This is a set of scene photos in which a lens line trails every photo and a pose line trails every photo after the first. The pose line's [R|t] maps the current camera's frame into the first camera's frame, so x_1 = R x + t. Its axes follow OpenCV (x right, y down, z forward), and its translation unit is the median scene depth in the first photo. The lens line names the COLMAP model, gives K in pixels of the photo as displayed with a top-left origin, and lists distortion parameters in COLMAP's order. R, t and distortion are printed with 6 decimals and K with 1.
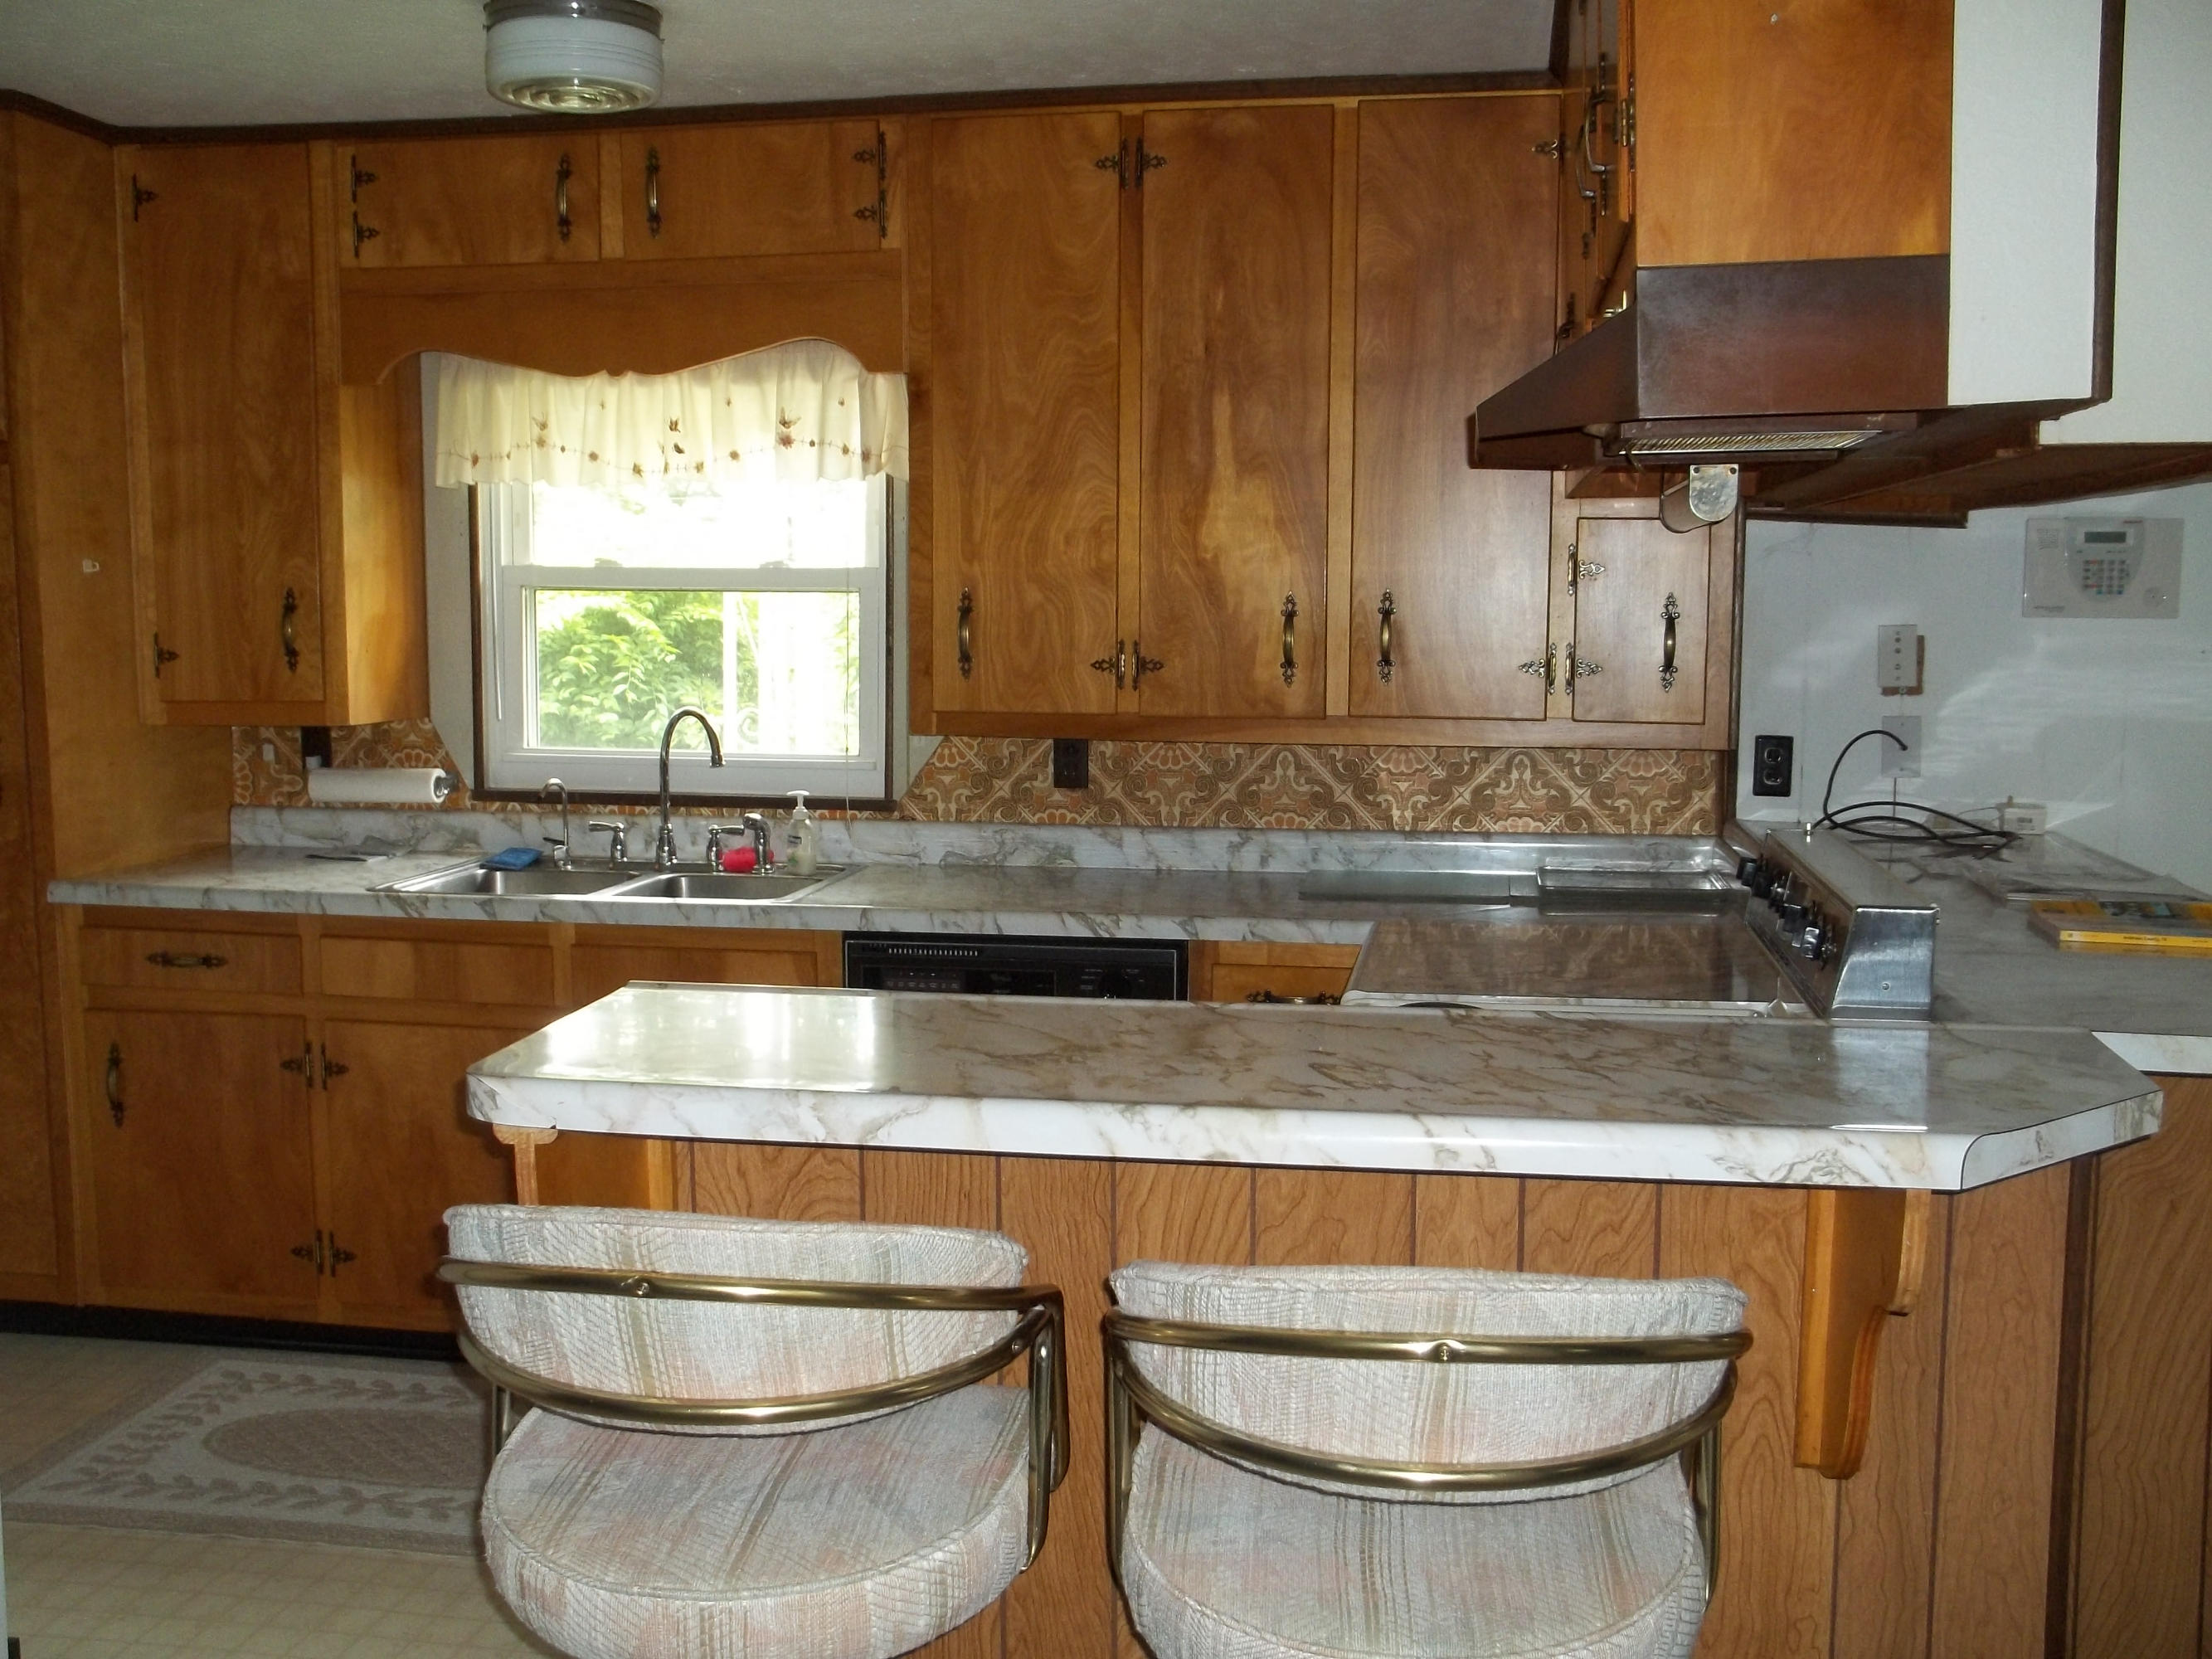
lens RADIAL K [[2190.3, 0, 1110.8], [0, 2190.3, 837.6], [0, 0, 1]] dist [-0.087236, 0.146205]
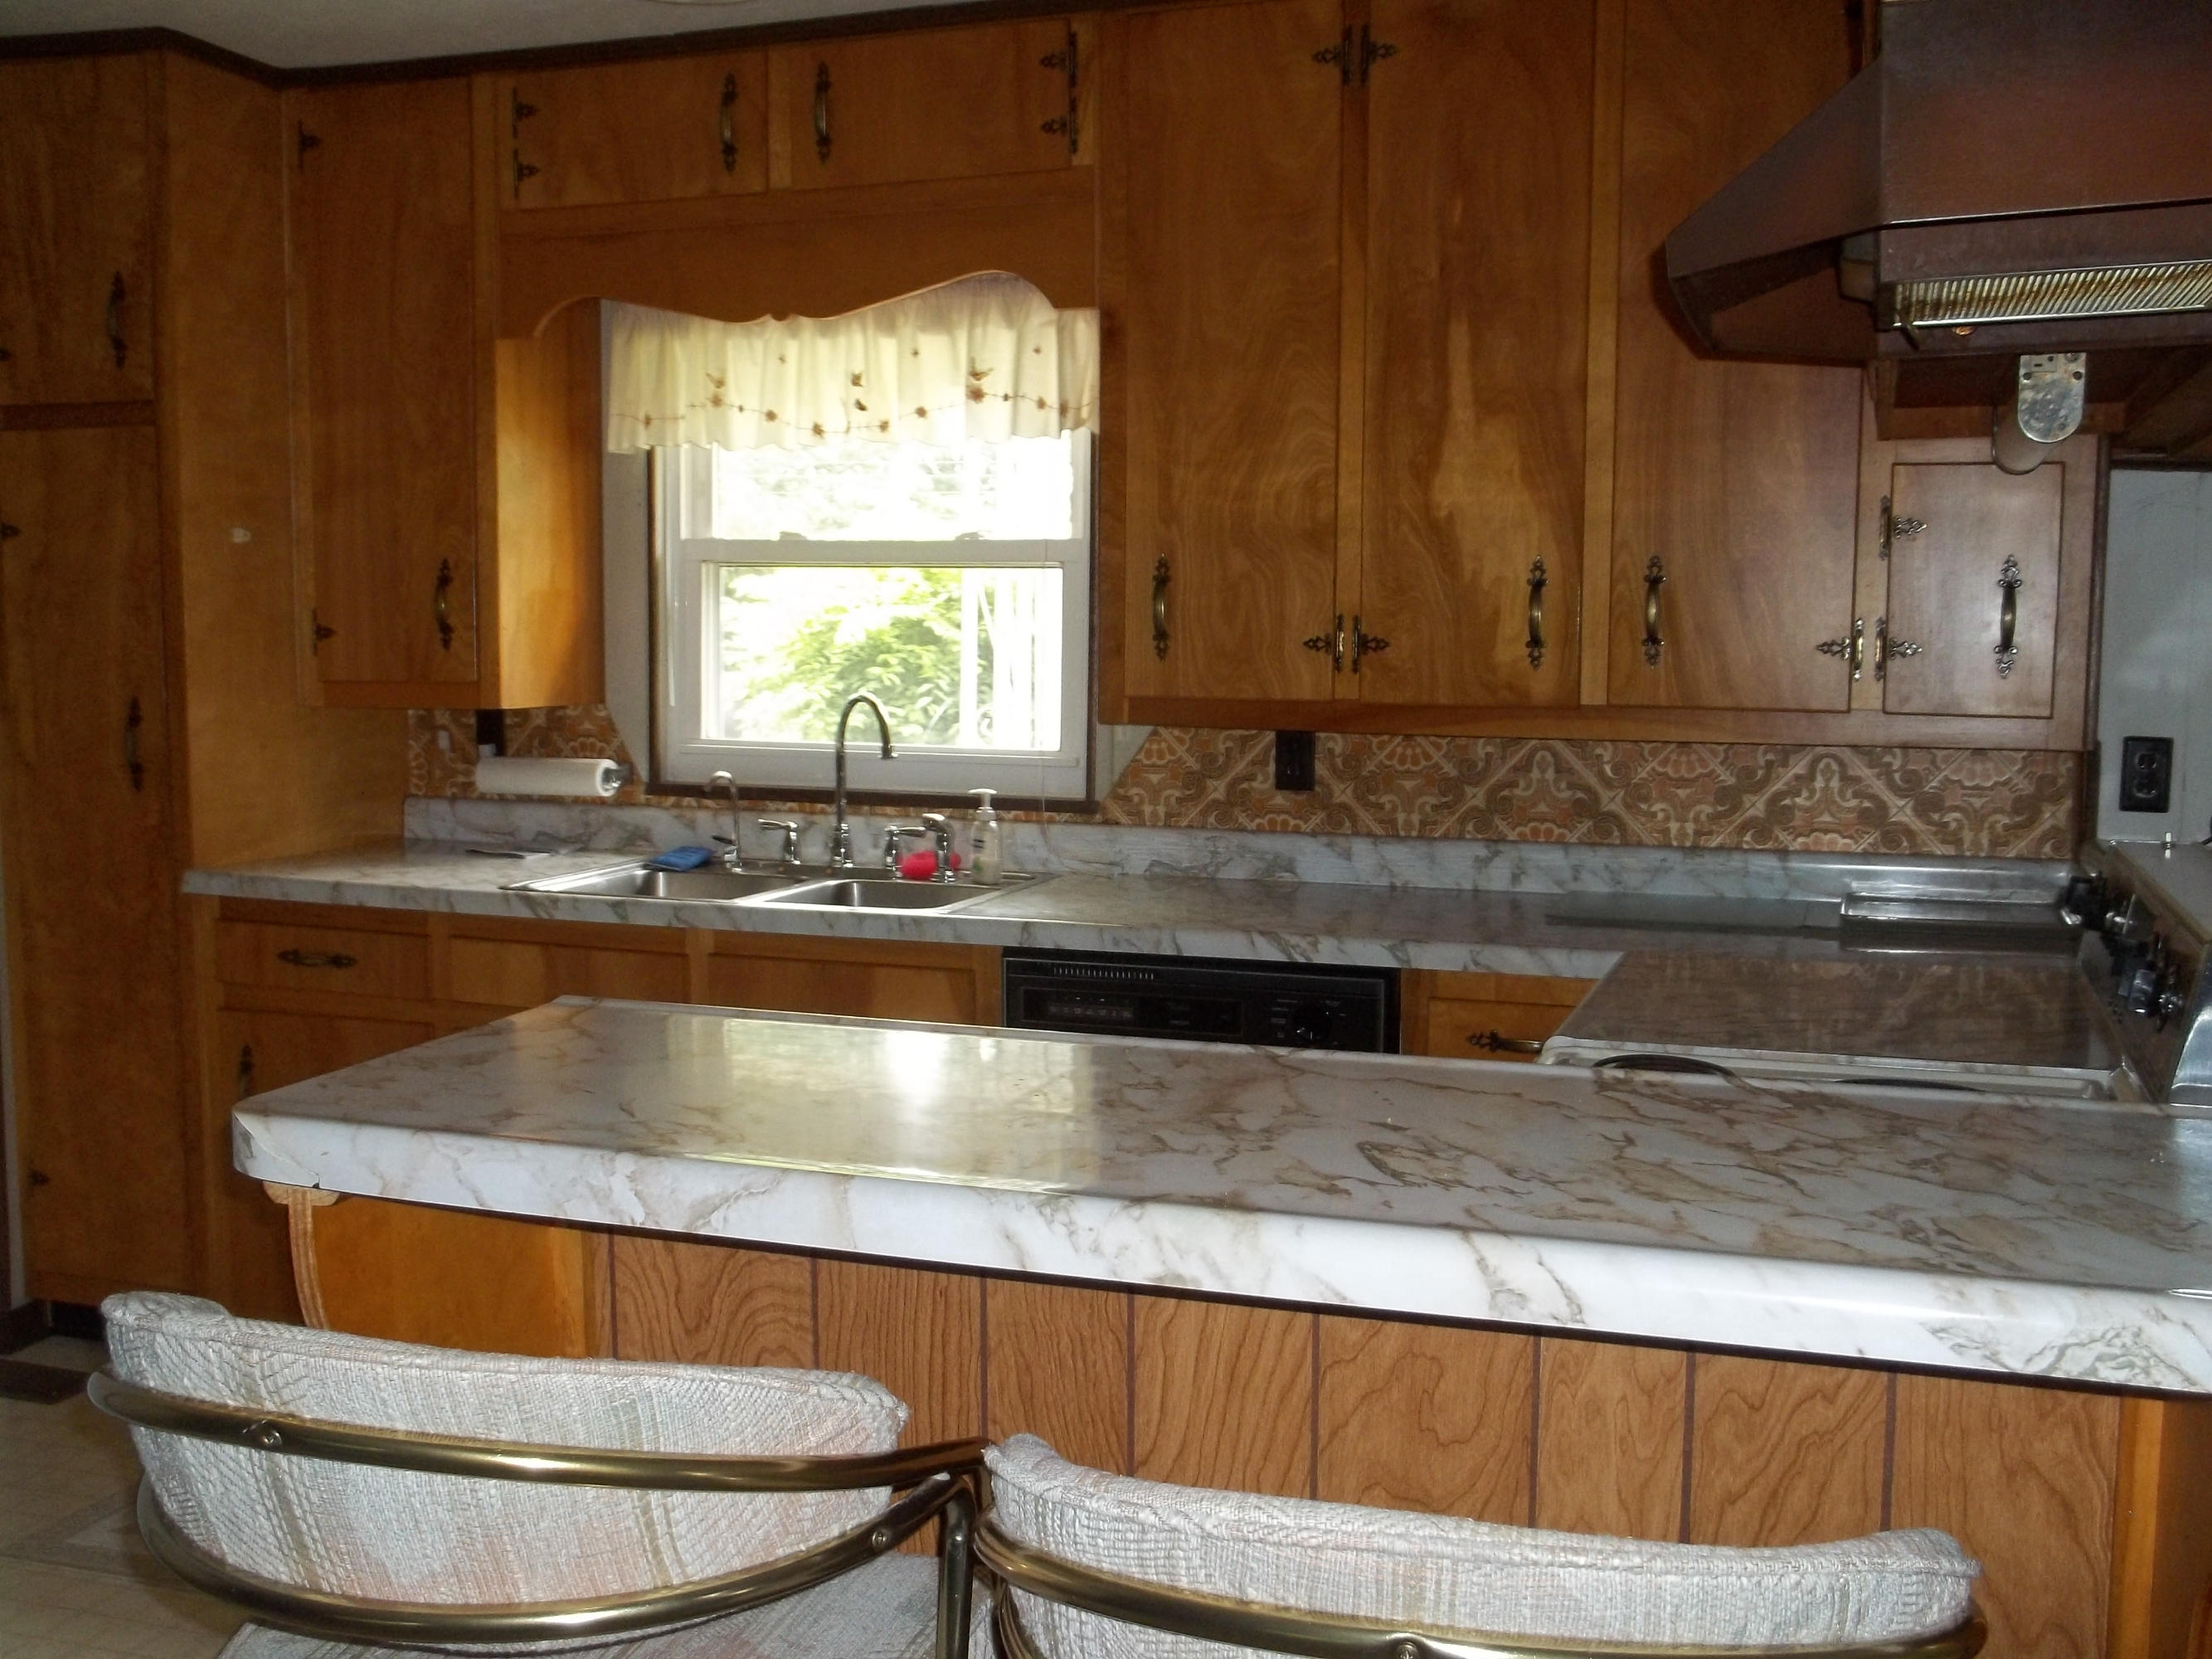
lens RADIAL K [[2190.3, 0, 1110.8], [0, 2190.3, 837.6], [0, 0, 1]] dist [-0.087236, 0.146205]
pose [[0.985533, 0.019348, -0.168373, 0.060570], [-0.021428, 0.999715, -0.010550, 0.007317], [0.168121, 0.014005, 0.985667, 0.142190]]
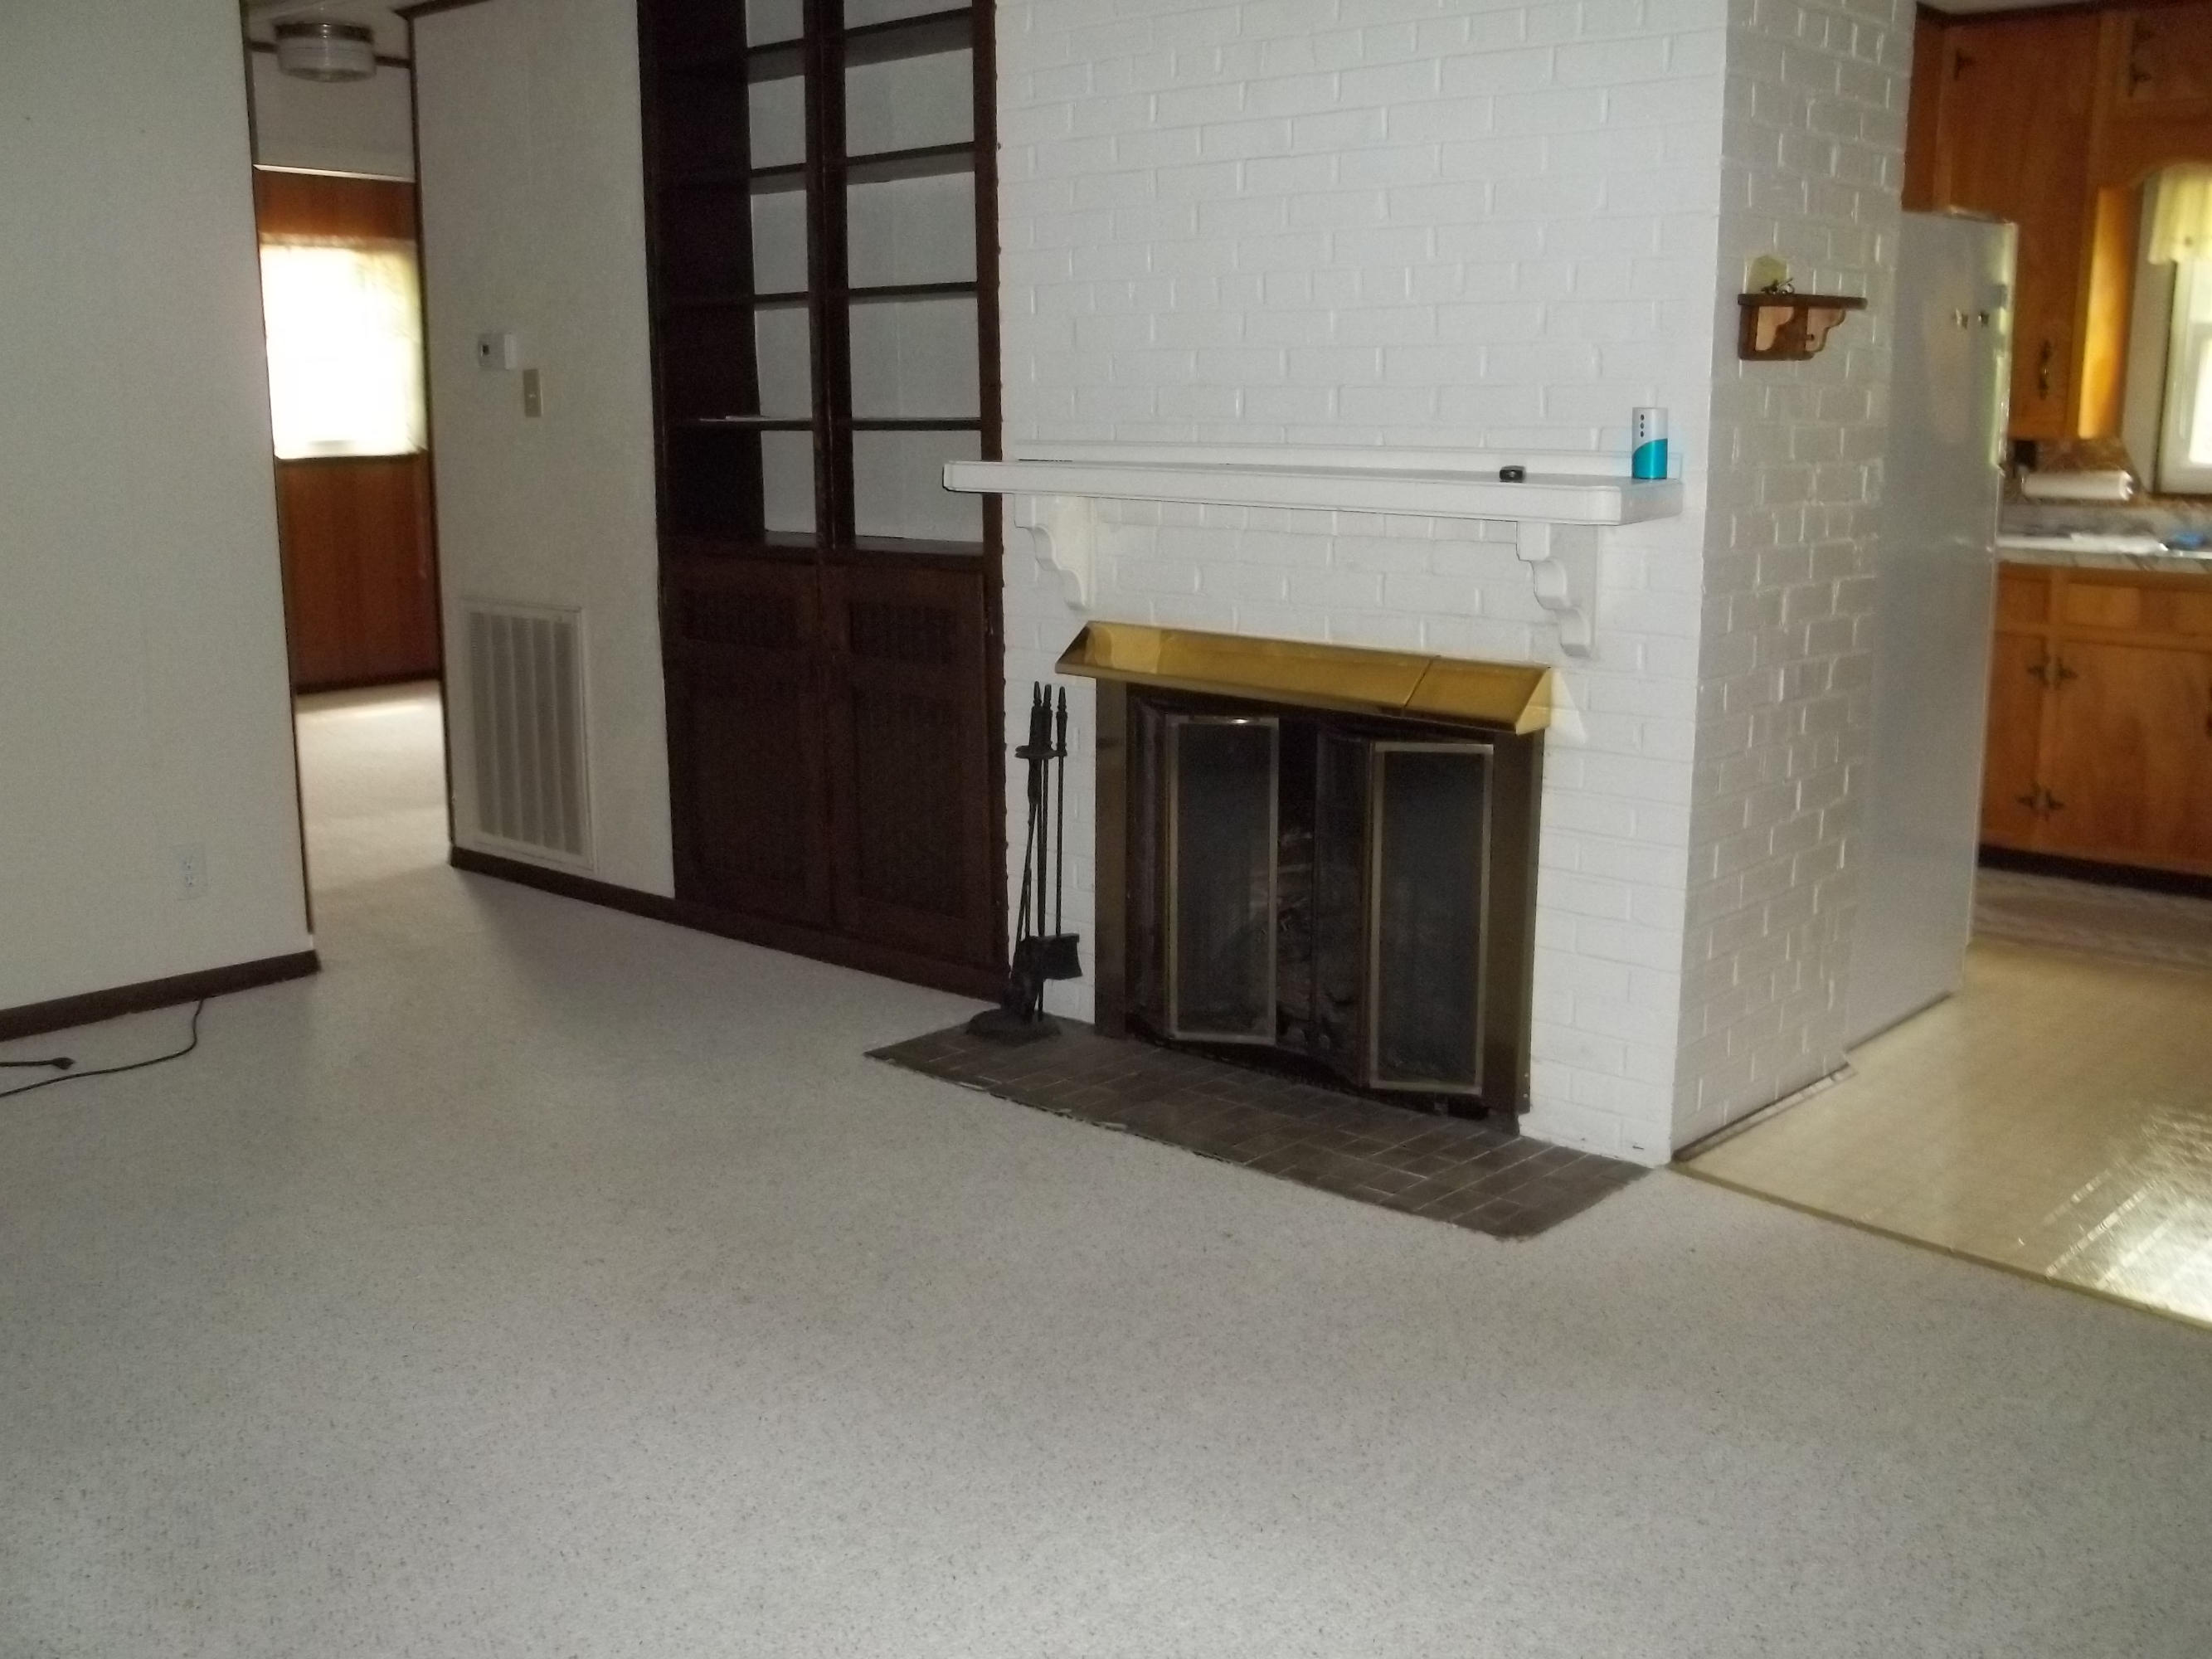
lens RADIAL K [[2190.3, 0, 1110.8], [0, 2190.3, 837.6], [0, 0, 1]] dist [-0.087236, 0.146205]
pose [[0.849058, 0.100565, -0.518640, -0.136817], [-0.048936, 0.992465, 0.112329, 0.081859], [0.526028, -0.069994, 0.847582, -0.561278]]
